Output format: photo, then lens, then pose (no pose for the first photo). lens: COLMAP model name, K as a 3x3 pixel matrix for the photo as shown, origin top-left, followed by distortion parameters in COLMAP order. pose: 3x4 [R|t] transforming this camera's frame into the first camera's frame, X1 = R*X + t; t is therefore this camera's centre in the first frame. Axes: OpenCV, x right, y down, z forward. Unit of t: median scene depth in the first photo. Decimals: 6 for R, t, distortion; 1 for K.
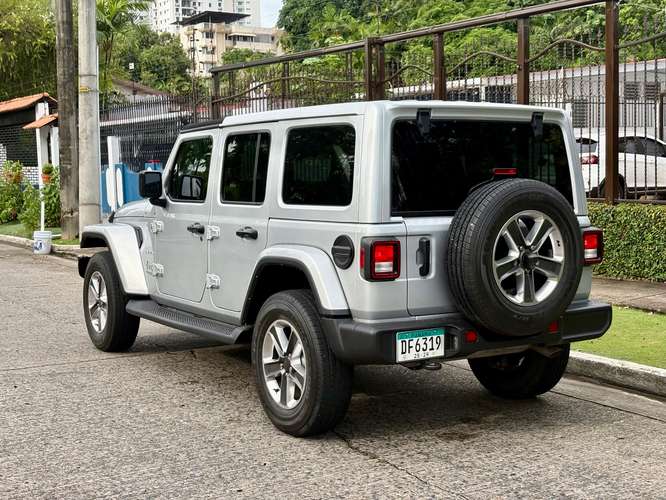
lens RADIAL K [[1050.5, 0, 333.0], [0, 1050.5, 250.0], [0, 0, 1]] dist [-0.004198, 0.002313]
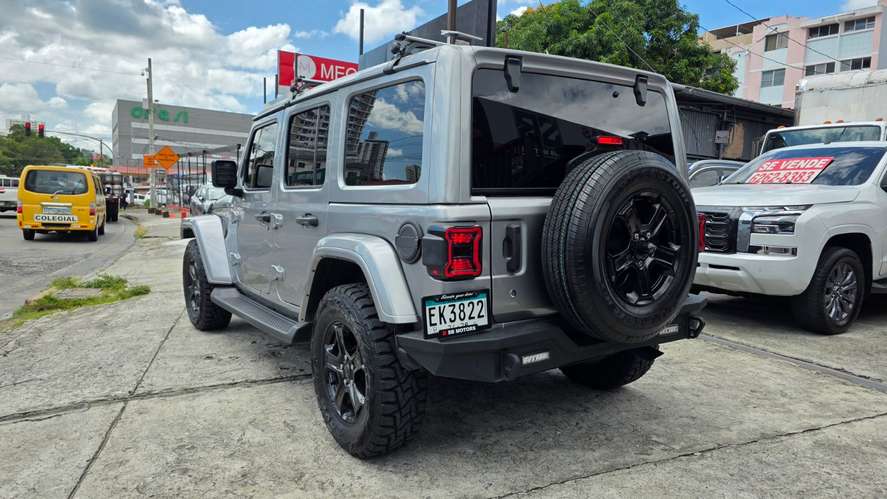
lens RADIAL K [[631.2, 0, 443.5], [0, 631.2, 249.5], [0, 0, 1]] dist [0.018455, -0.022239]
pose [[0.999588, -0.003276, 0.028526, 0.019988], [0.002815, 0.999865, 0.016200, 0.000197], [-0.028575, -0.016113, 0.999462, 0.502714]]
